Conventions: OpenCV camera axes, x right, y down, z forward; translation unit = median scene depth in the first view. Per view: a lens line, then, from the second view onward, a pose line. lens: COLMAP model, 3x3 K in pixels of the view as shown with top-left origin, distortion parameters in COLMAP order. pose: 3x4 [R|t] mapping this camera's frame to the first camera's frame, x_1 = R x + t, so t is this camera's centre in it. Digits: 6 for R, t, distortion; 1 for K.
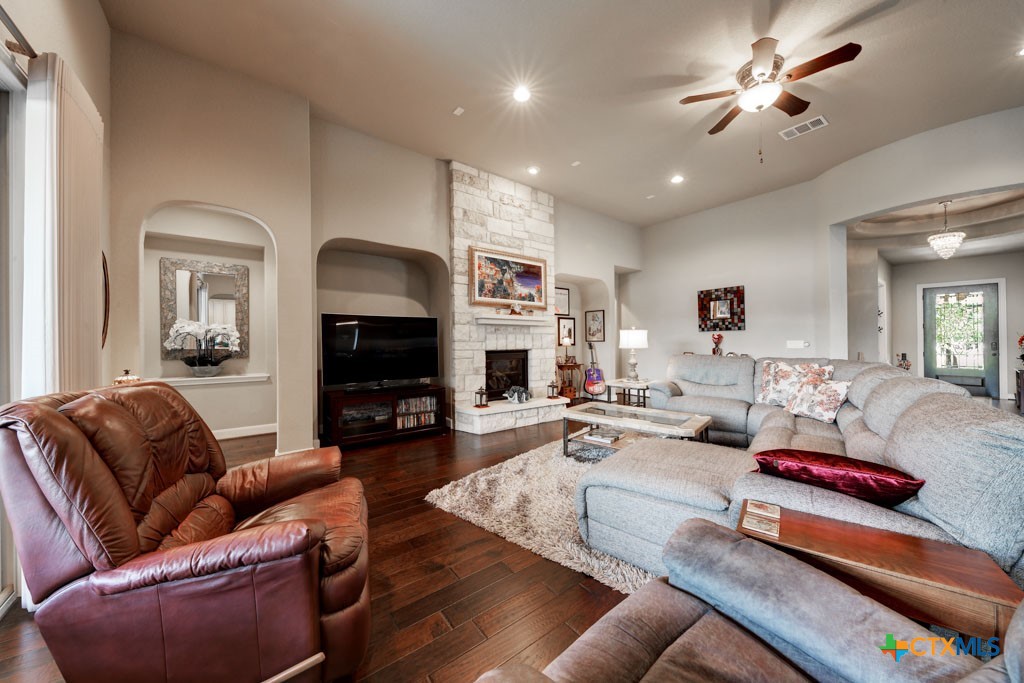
lens RADIAL K [[353.2, 0, 507.8], [0, 353.2, 338.1], [0, 0, 1]] dist [-0.003795, -0.002427]
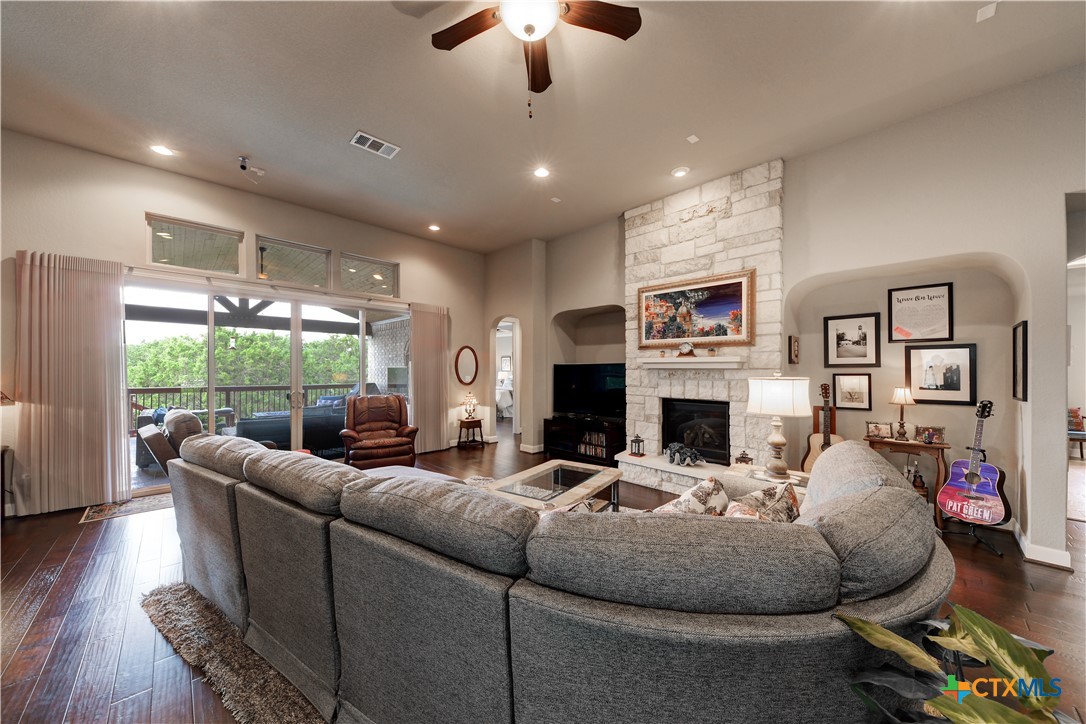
lens RADIAL K [[374.6, 0, 542.8], [0, 374.6, 372.9], [0, 0, 1]] dist [-0.003795, -0.002427]
pose [[0.125347, 0.007421, -0.992085, 0.839157], [0.000423, 0.999972, 0.007533, -0.035102], [0.992113, -0.001364, 0.125341, 0.573792]]
